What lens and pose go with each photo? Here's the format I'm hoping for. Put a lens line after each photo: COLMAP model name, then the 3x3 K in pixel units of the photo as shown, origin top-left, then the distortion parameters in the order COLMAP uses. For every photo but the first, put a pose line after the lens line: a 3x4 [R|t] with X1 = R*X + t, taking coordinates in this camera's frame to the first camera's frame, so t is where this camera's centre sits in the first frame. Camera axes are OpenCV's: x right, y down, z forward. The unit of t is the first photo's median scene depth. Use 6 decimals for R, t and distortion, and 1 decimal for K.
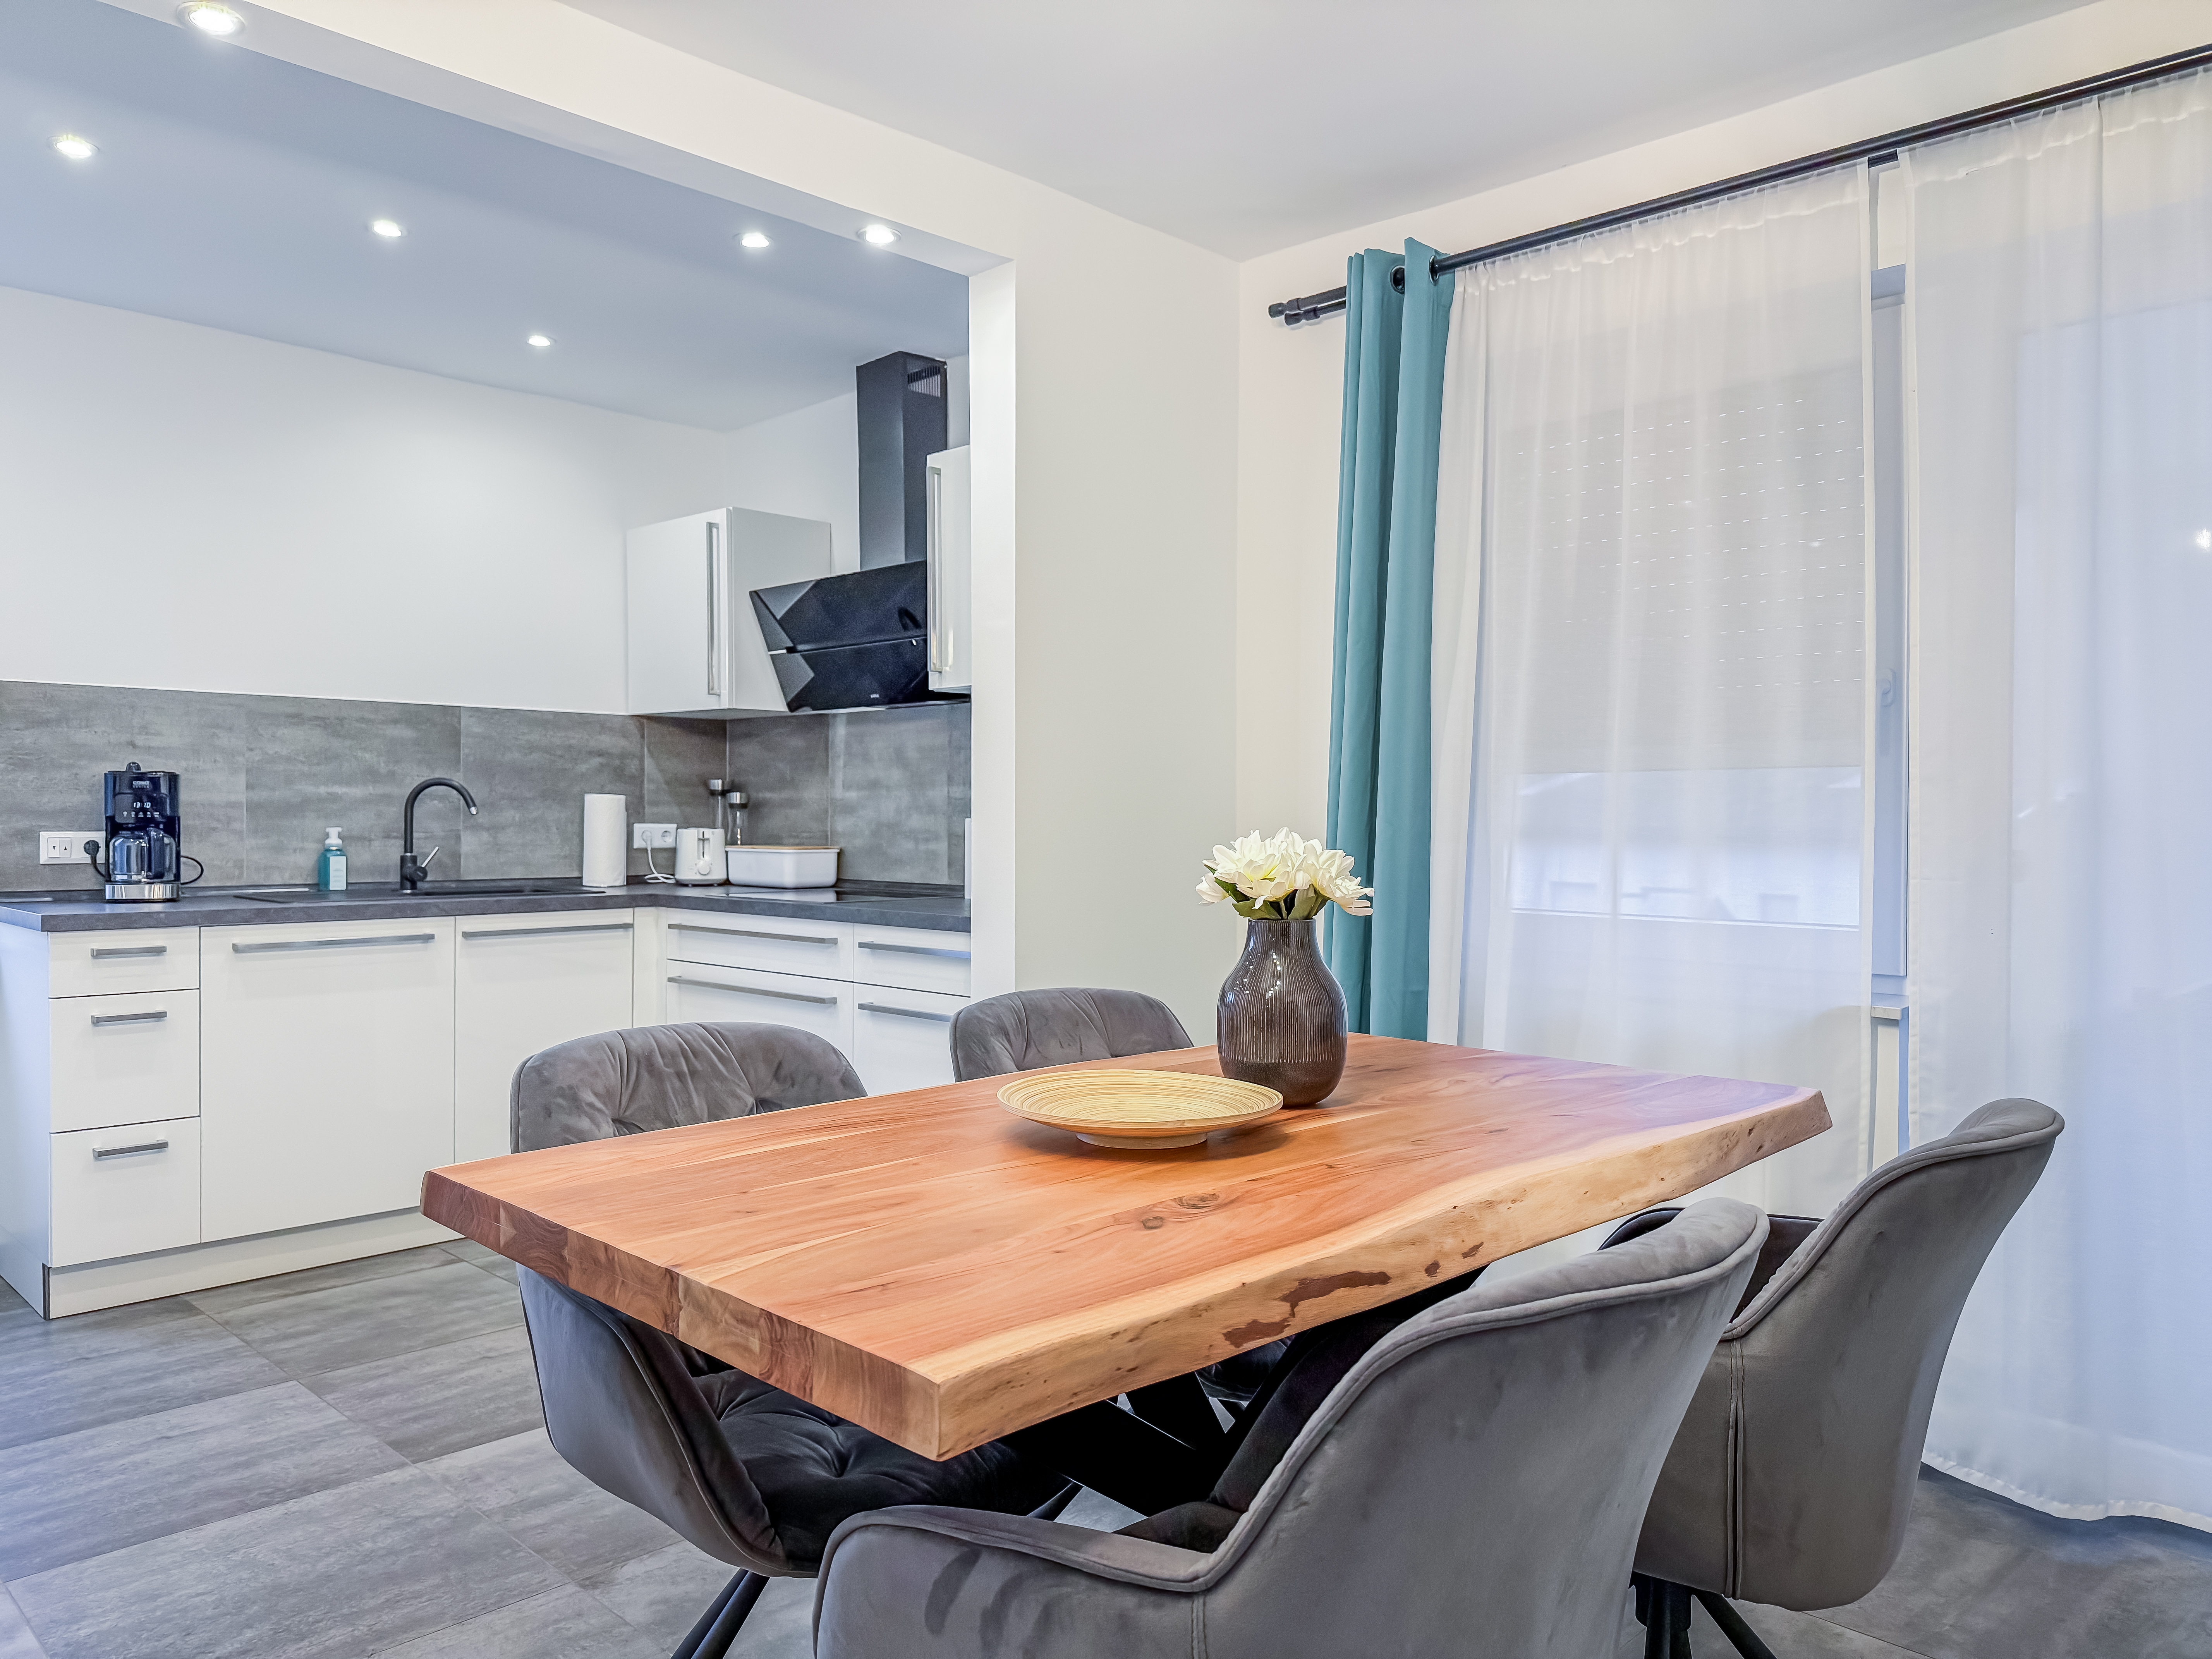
lens RADIAL K [[1552.3, 0, 1106.0], [0, 1552.3, 829.5], [0, 0, 1]] dist [0.038324, -0.054927]
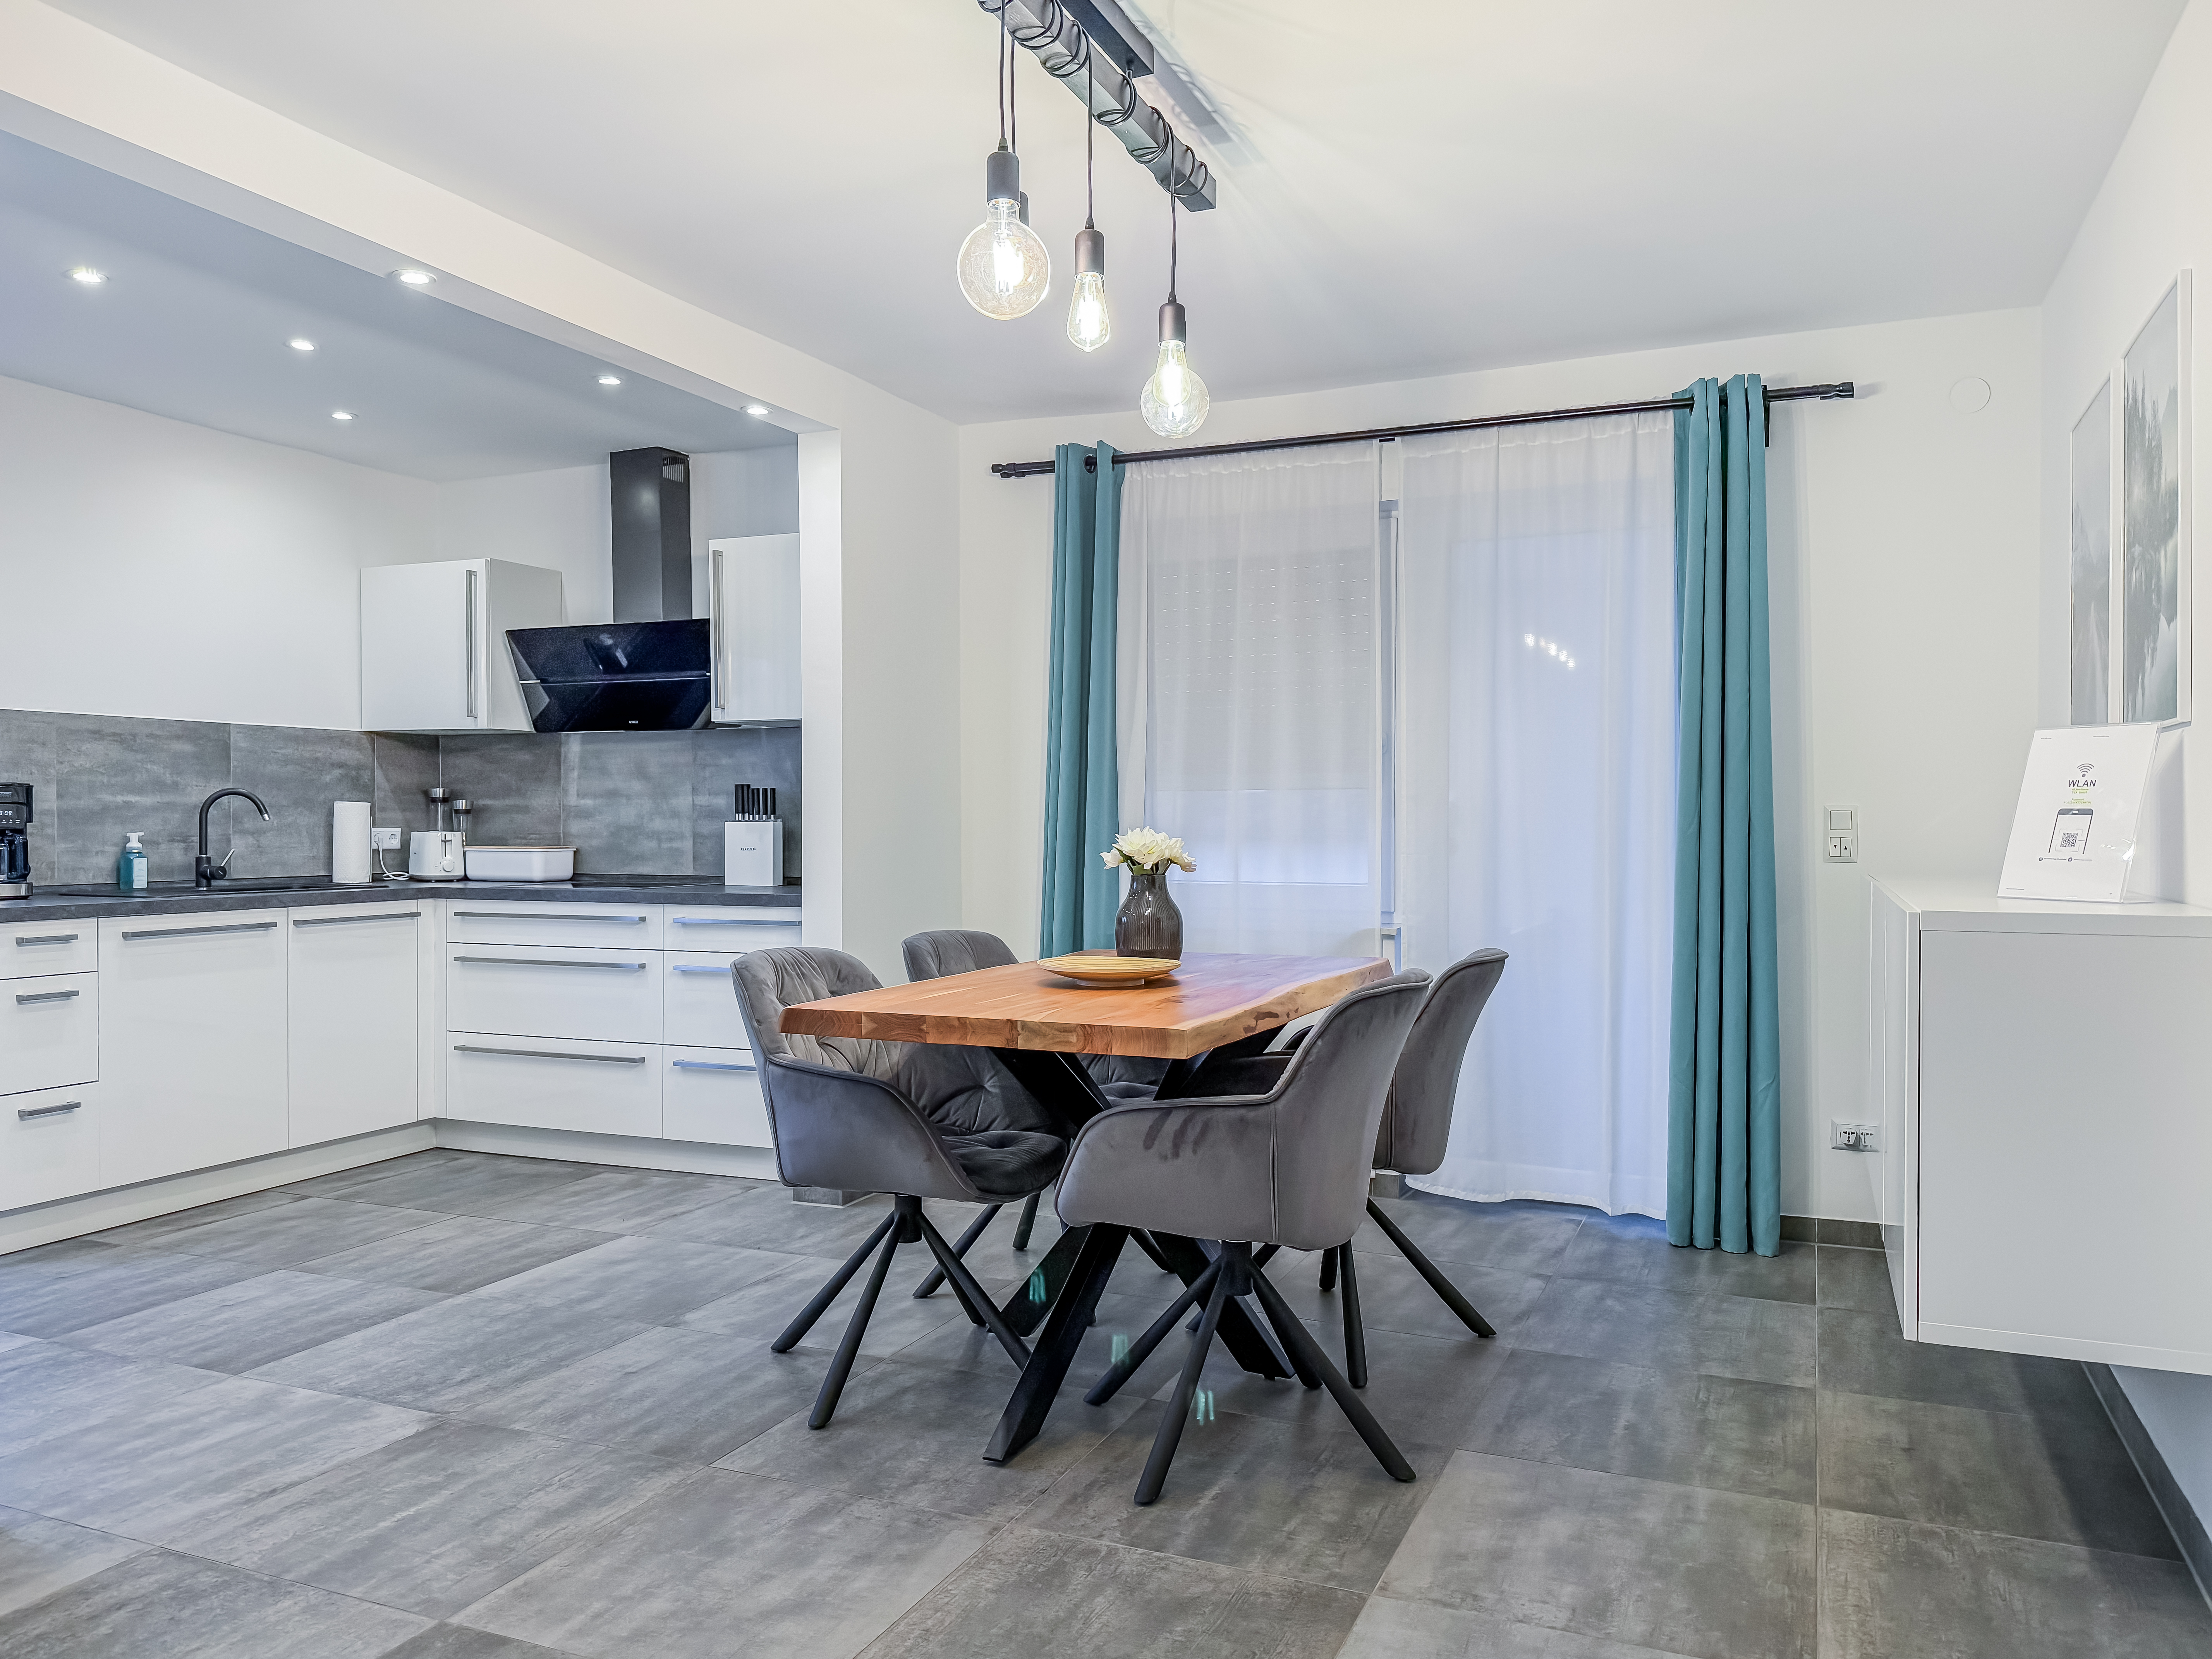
lens RADIAL K [[1613.6, 0, 1106.0], [0, 1613.6, 829.5], [0, 0, 1]] dist [0.091327, -0.178468]
pose [[0.930856, -0.006325, 0.365331, -0.269170], [0.006644, 0.999978, 0.000383, 0.000801], [-0.365326, 0.002070, 0.930878, -0.334223]]
